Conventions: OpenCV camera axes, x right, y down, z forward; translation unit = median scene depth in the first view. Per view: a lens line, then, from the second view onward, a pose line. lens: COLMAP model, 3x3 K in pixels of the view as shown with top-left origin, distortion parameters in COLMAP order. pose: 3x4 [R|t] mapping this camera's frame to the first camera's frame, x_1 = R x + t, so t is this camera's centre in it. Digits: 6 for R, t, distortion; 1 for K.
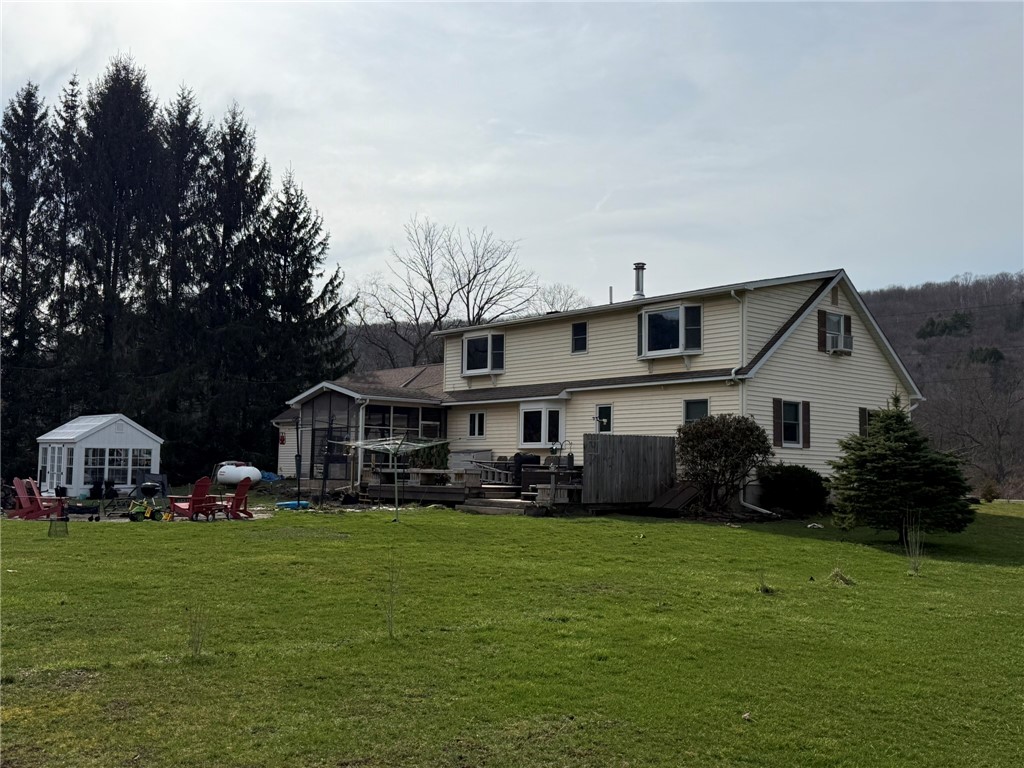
lens RADIAL K [[1004.6, 0, 512.0], [0, 1004.6, 384.0], [0, 0, 1]] dist [0.251651, -0.549492]
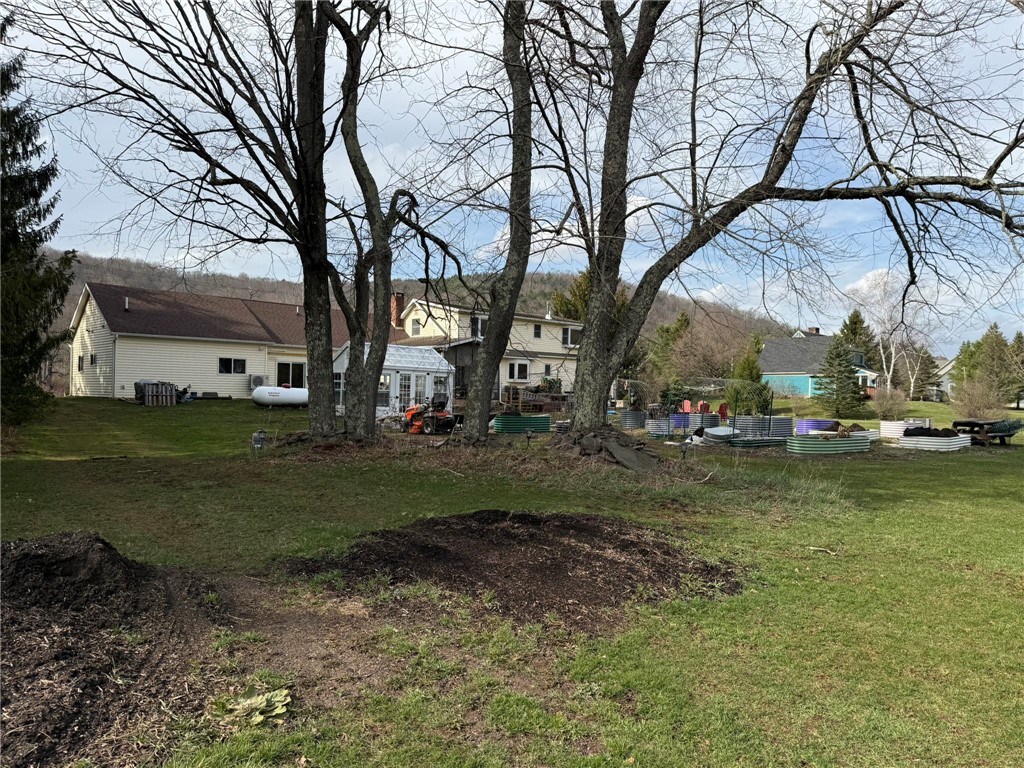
lens RADIAL K [[734.1, 0, 548.0], [0, 734.1, 386.0], [0, 0, 1]] dist [0.005807, -0.047503]
pose [[-0.099946, -0.007312, 0.994966, -1.370103], [-0.105400, 0.994425, -0.003280, 0.066604], [-0.989395, -0.105197, -0.100159, 1.028793]]
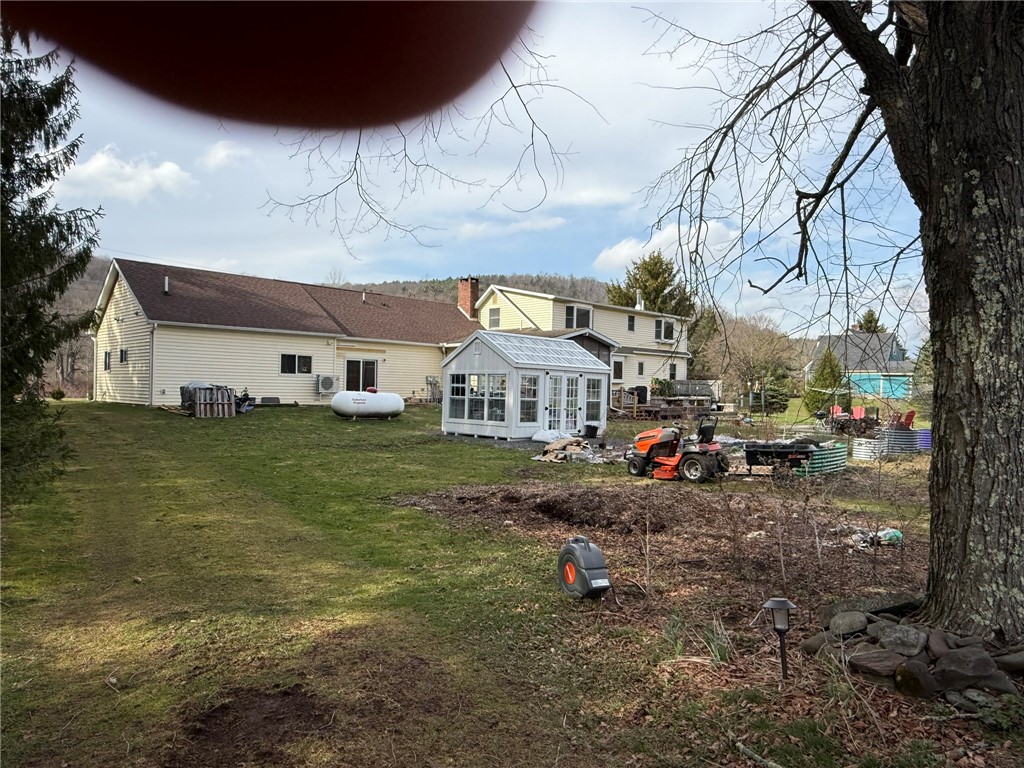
lens RADIAL K [[681.9, 0, 512.0], [0, 681.9, 384.0], [0, 0, 1]] dist [-0.004762, 0.000119]
pose [[-0.072385, -0.011537, 0.997310, -1.067192], [-0.106512, 0.994304, 0.003772, 0.075996], [-0.991673, -0.105953, -0.073201, 1.188327]]
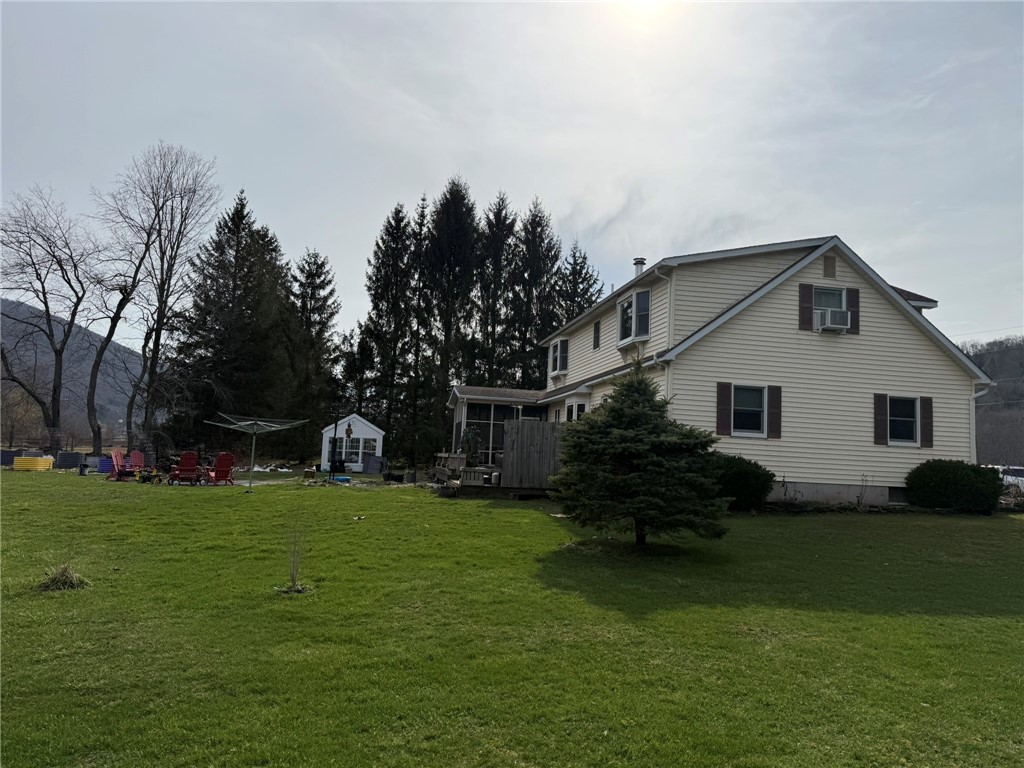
lens RADIAL K [[709.6, 0, 512.0], [0, 709.6, 384.0], [0, 0, 1]] dist [0.077380, -0.002638]
pose [[0.856557, -0.028389, -0.515271, 0.341614], [0.010135, 0.999219, -0.038205, 0.030450], [0.515953, 0.027502, 0.856176, 0.282805]]
